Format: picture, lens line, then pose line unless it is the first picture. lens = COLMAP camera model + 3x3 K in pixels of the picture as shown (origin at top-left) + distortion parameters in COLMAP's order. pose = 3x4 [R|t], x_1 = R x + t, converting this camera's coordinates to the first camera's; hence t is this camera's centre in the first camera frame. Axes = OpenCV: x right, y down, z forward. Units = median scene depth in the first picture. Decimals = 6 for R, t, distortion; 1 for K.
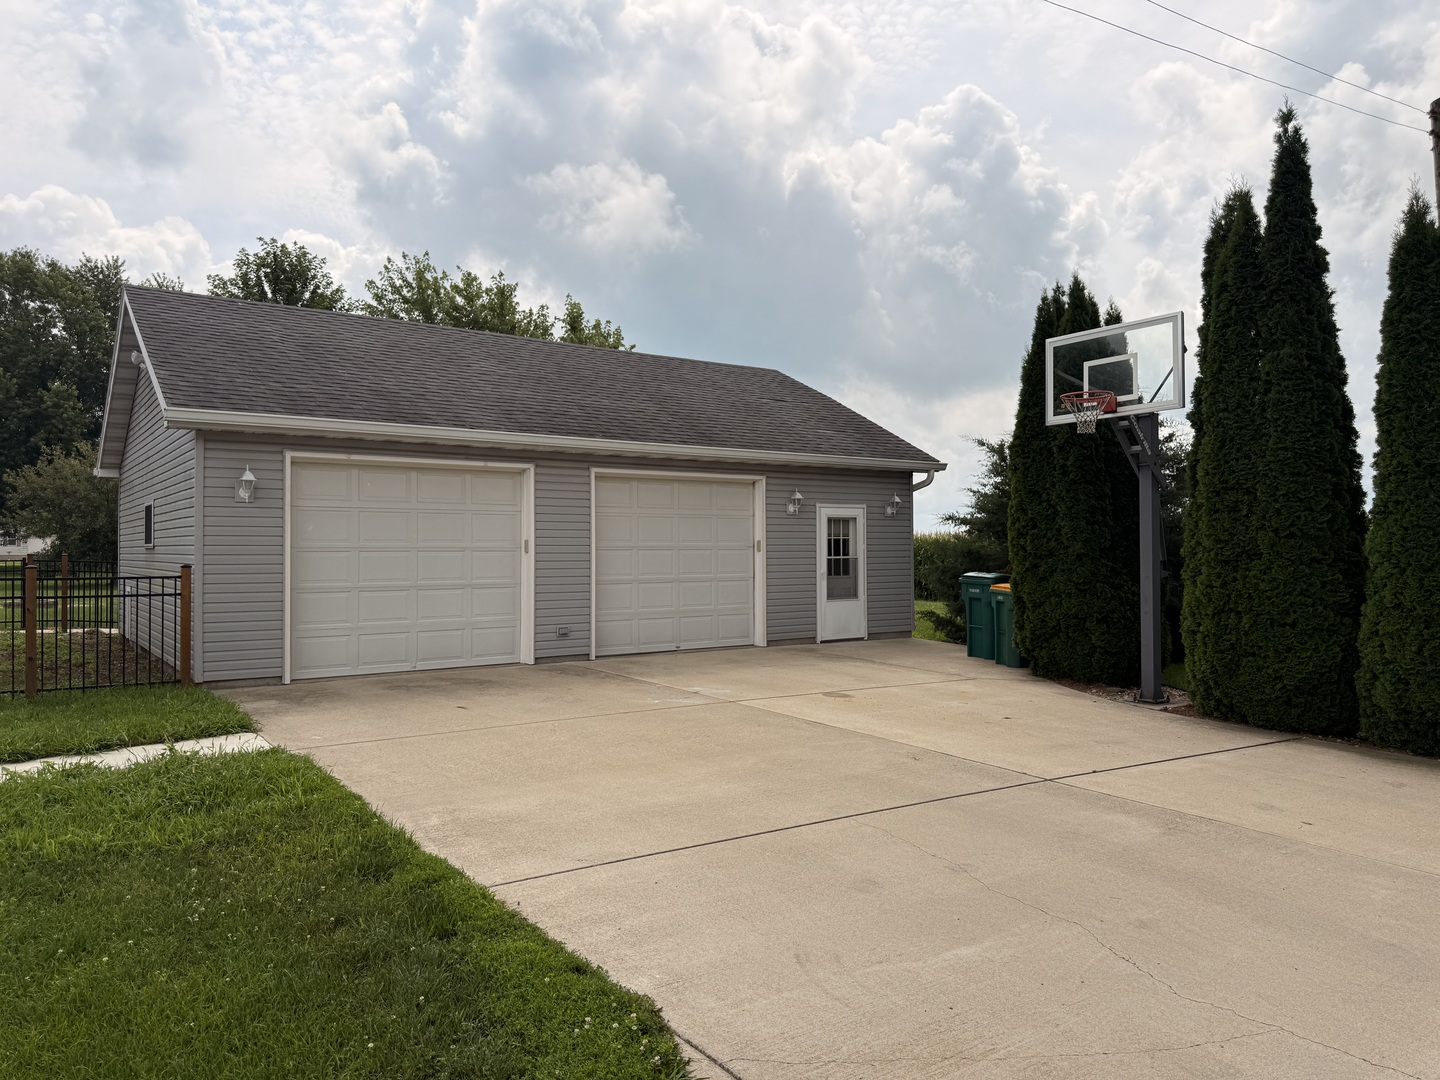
lens RADIAL K [[1014.2, 0, 720.4], [0, 1014.2, 540.5], [0, 0, 1]] dist [0.060061, -0.073483]
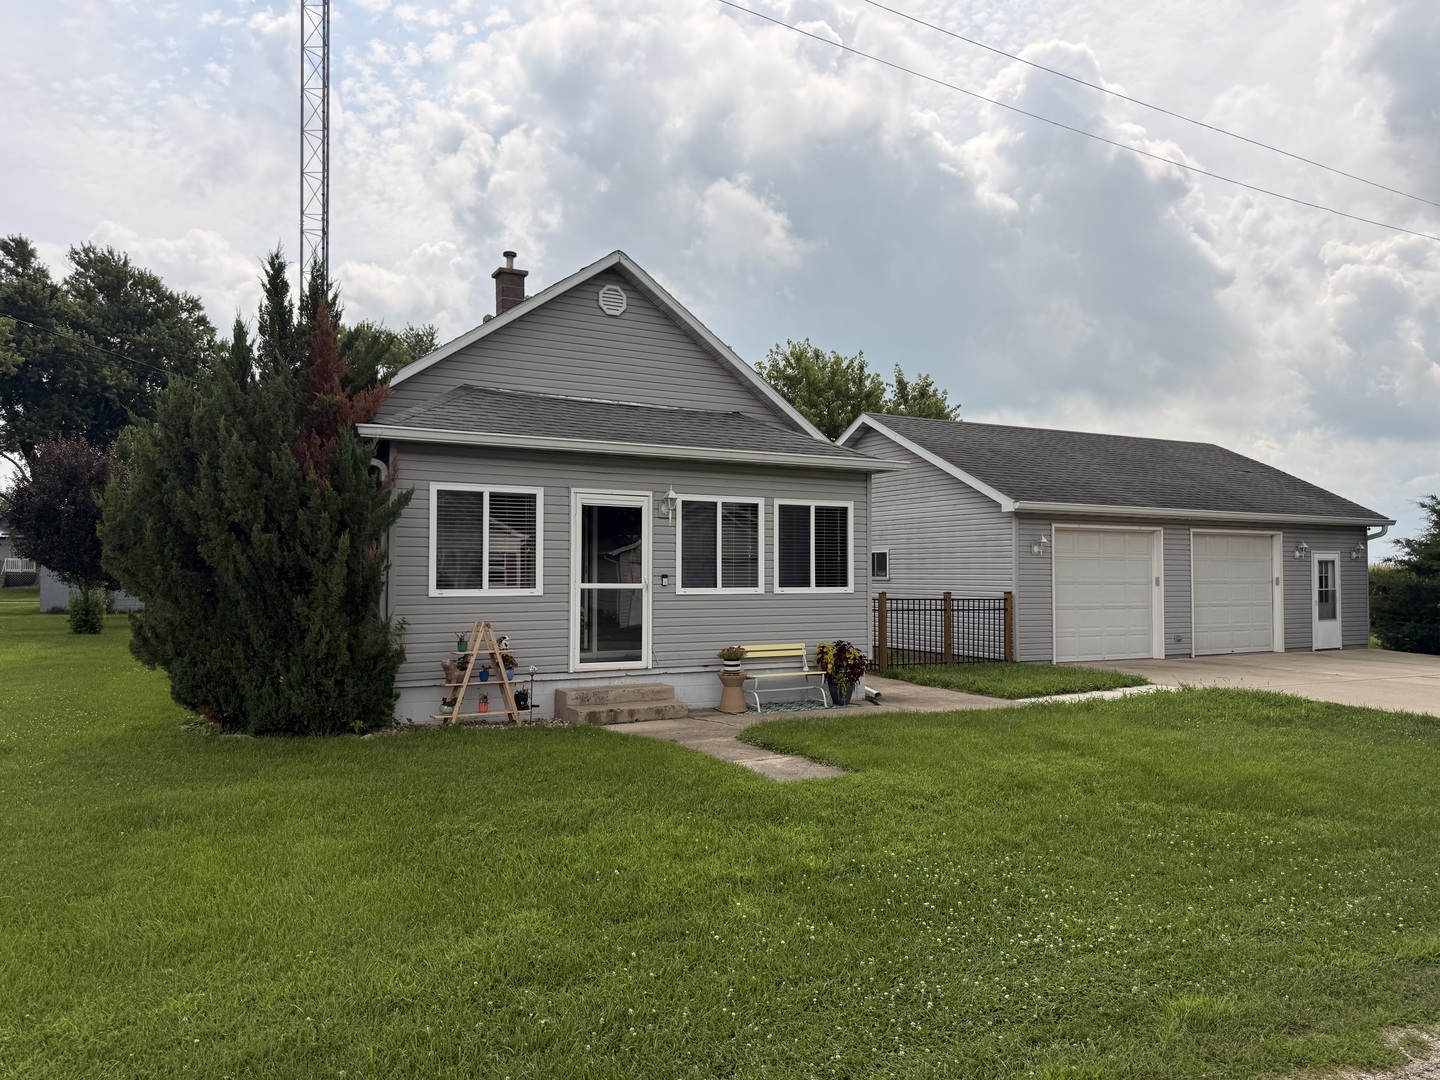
lens RADIAL K [[1014.2, 0, 711.8], [0, 1014.2, 543.2], [0, 0, 1]] dist [0.060061, -0.073483]
pose [[0.992249, 0.001973, -0.124246, -0.539860], [-0.004807, 0.999735, -0.022514, -0.010859], [0.124169, 0.022937, 0.991996, -0.493131]]
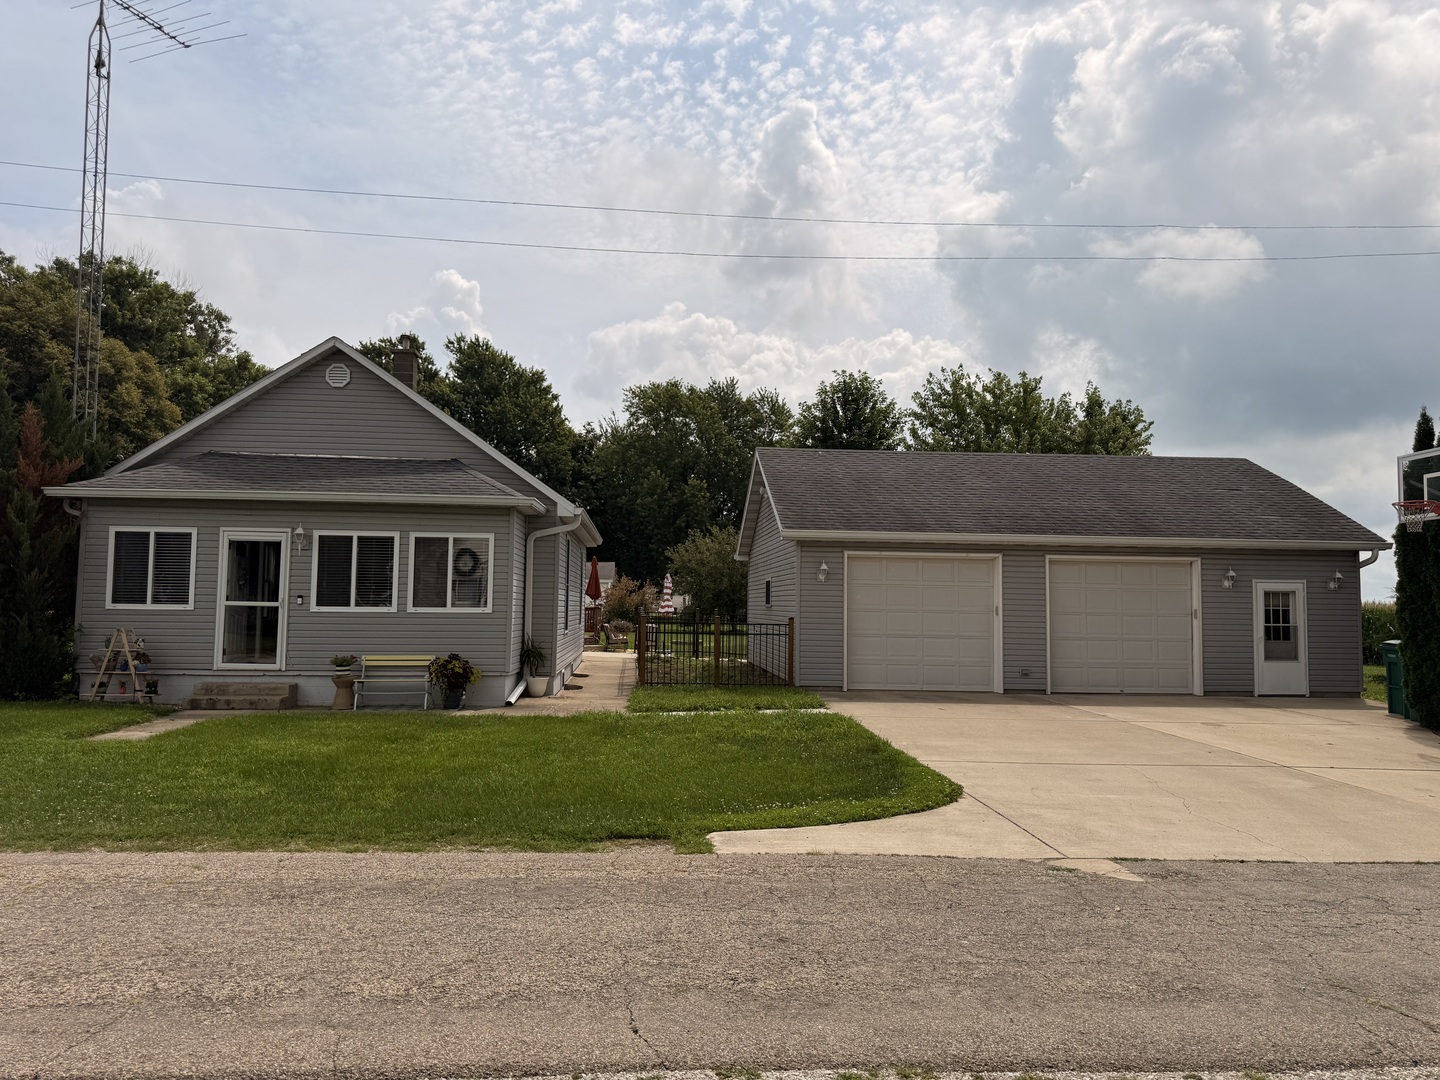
lens RADIAL K [[1014.2, 0, 722.9], [0, 1014.2, 539.9], [0, 0, 1]] dist [0.060061, -0.073483]
pose [[0.861679, -0.018154, -0.507129, 0.169178], [-0.012355, 0.998313, -0.056730, -0.006365], [0.507303, 0.055148, 0.860001, -0.364057]]
